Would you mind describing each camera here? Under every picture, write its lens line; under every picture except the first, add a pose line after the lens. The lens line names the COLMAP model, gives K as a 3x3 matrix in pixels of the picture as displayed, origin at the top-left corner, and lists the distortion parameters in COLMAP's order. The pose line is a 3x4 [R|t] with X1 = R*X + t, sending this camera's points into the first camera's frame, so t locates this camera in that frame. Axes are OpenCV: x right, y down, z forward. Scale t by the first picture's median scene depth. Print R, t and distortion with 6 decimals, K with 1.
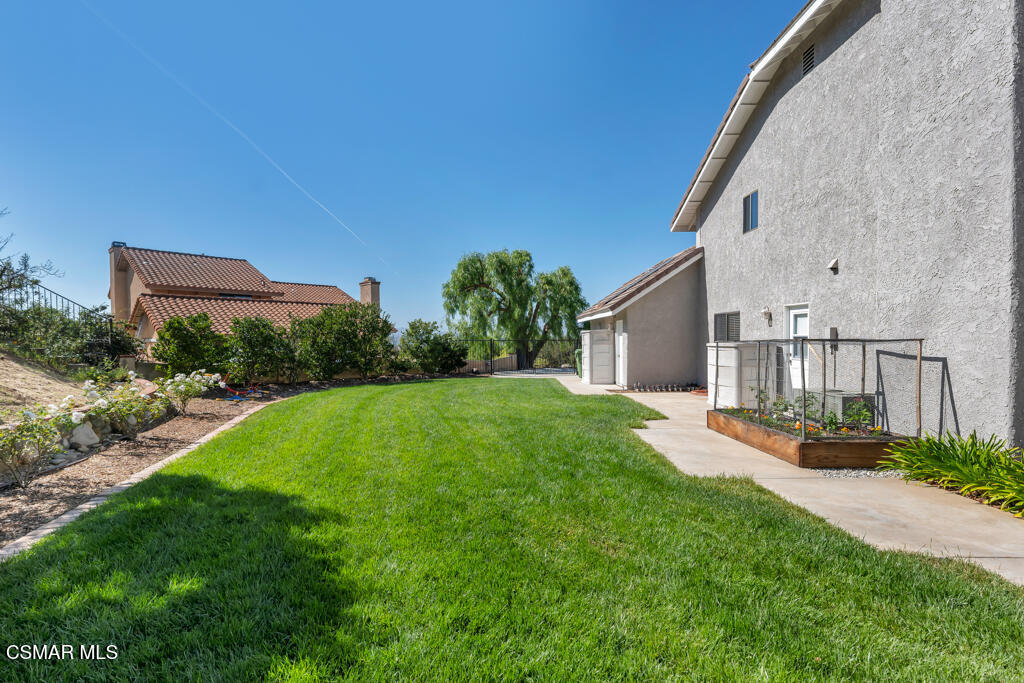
lens RADIAL K [[465.8, 0, 512.0], [0, 465.8, 341.5], [0, 0, 1]] dist [0.006912, 0.000713]
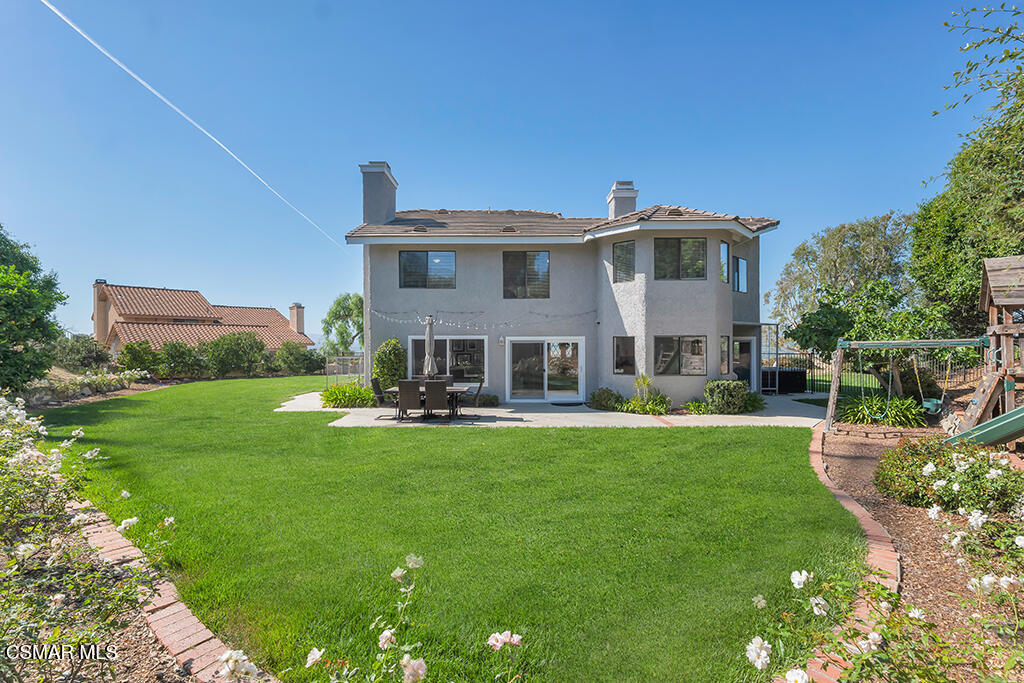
lens RADIAL K [[465.8, 0, 512.0], [0, 465.8, 341.5], [0, 0, 1]] dist [0.006912, 0.000713]
pose [[0.999732, 0.000739, 0.023135, 0.494134], [-0.000358, 0.999864, -0.016476, -0.015449], [-0.023144, 0.016464, 0.999597, -0.588754]]
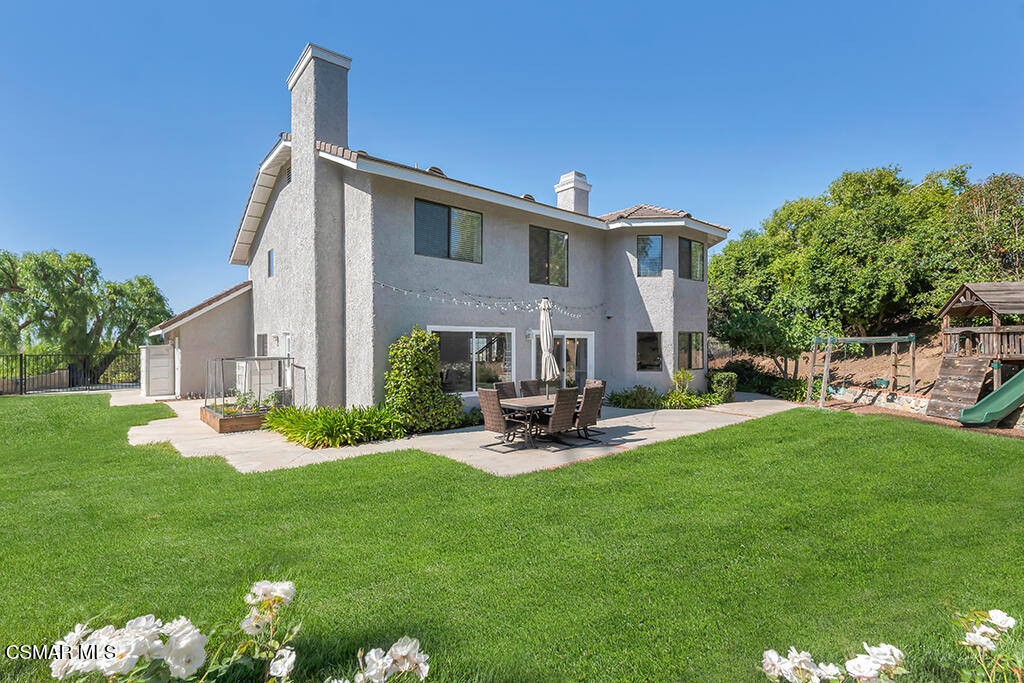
lens RADIAL K [[465.8, 0, 512.0], [0, 465.8, 341.5], [0, 0, 1]] dist [0.006912, 0.000713]
pose [[0.761173, 0.007054, 0.648510, 0.090042], [0.004425, 0.999861, -0.016069, -0.010598], [-0.648533, 0.015101, 0.761036, -0.291146]]
